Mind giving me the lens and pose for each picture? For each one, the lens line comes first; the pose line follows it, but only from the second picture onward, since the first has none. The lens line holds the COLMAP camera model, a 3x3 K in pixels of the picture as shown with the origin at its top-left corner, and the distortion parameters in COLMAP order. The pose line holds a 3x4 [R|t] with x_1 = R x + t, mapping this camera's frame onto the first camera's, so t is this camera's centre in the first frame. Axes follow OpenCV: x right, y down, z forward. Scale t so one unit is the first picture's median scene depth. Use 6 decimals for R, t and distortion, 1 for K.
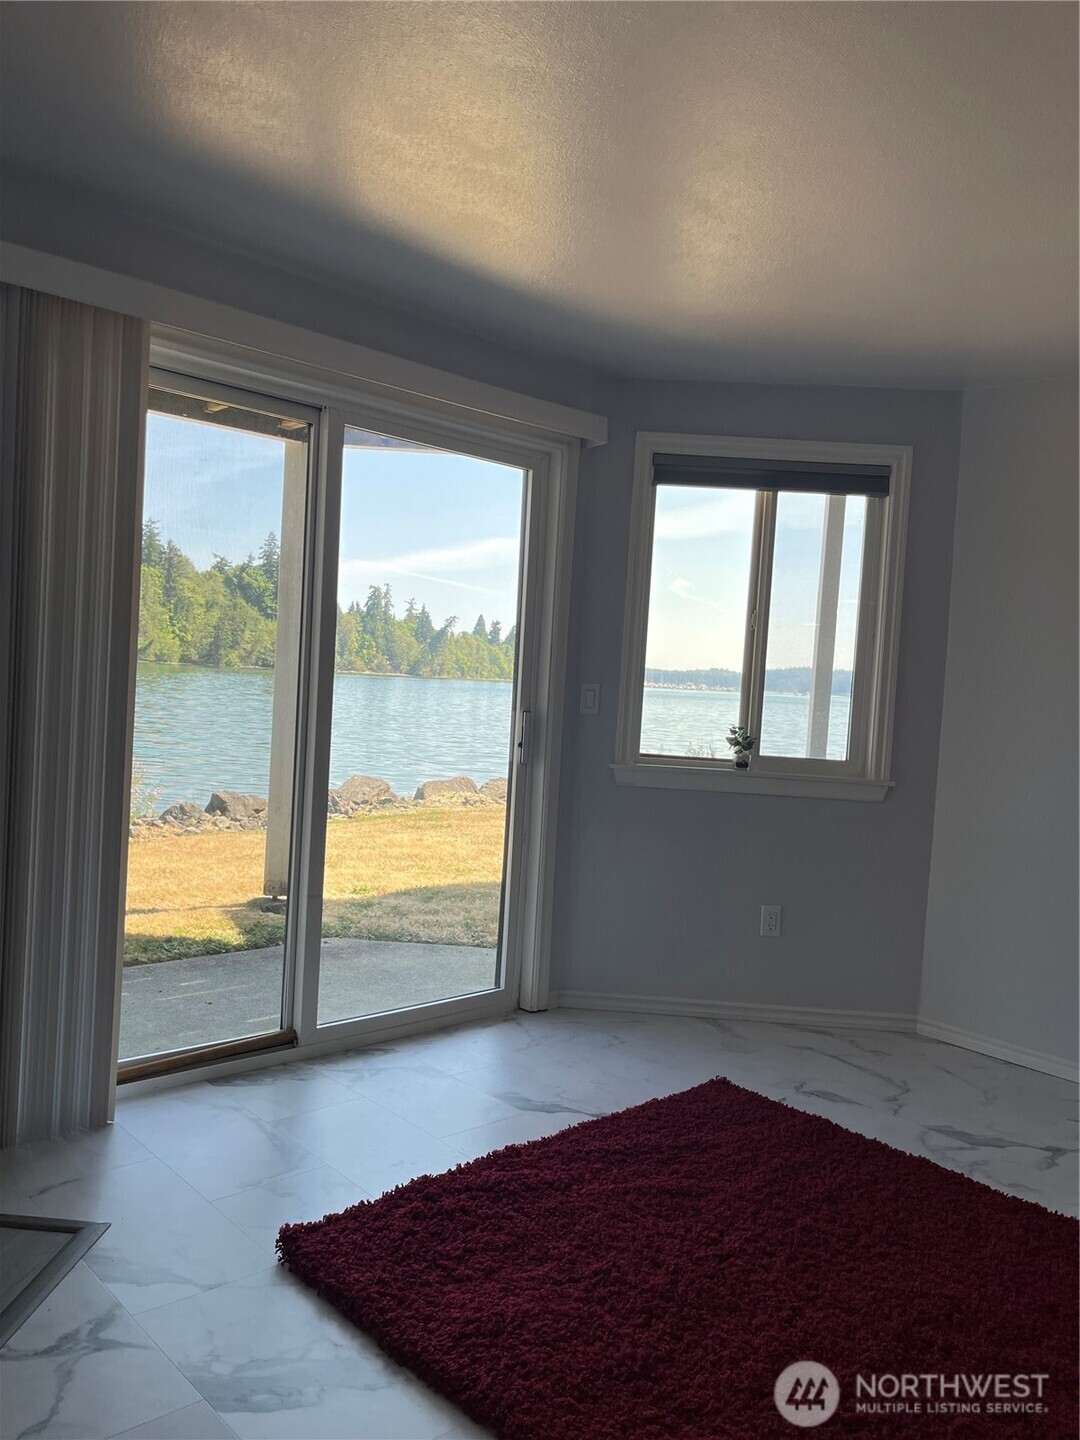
lens RADIAL K [[1101.0, 0, 534.9], [0, 1101.0, 725.8], [0, 0, 1]] dist [0.102332, -0.144046]
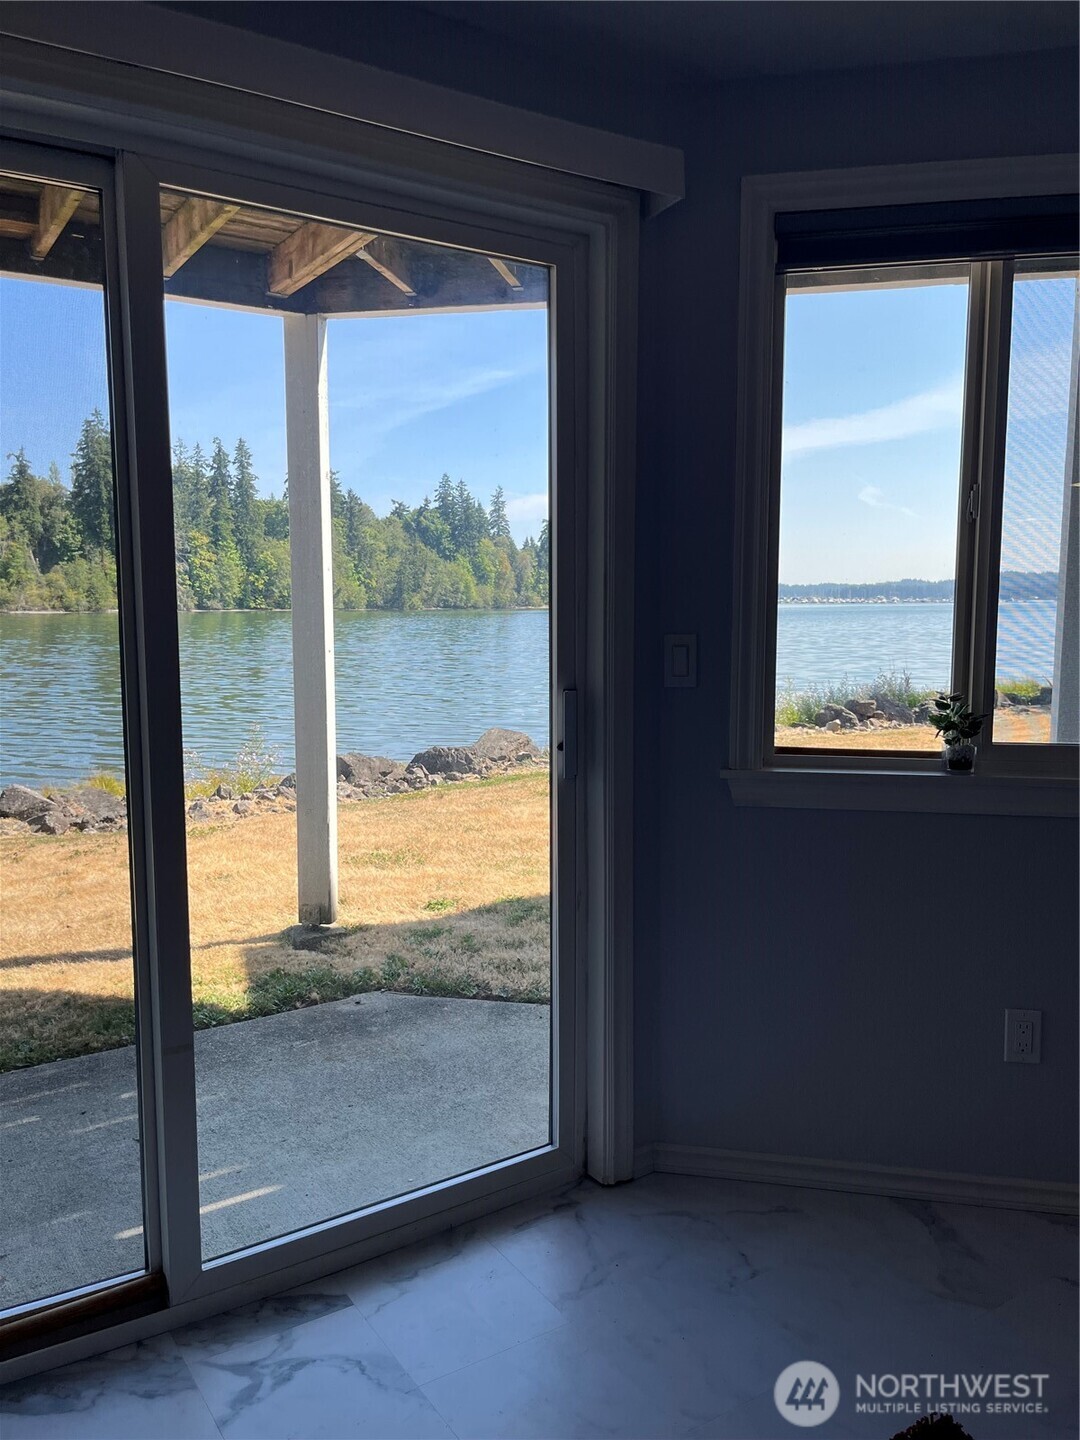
lens RADIAL K [[1101.0, 0, 534.9], [0, 1101.0, 725.8], [0, 0, 1]] dist [0.102332, -0.144046]
pose [[0.985351, -0.043830, -0.164807, 0.060680], [0.054198, 0.996789, 0.058945, -0.025142], [0.161694, -0.067014, 0.984563, 0.359692]]
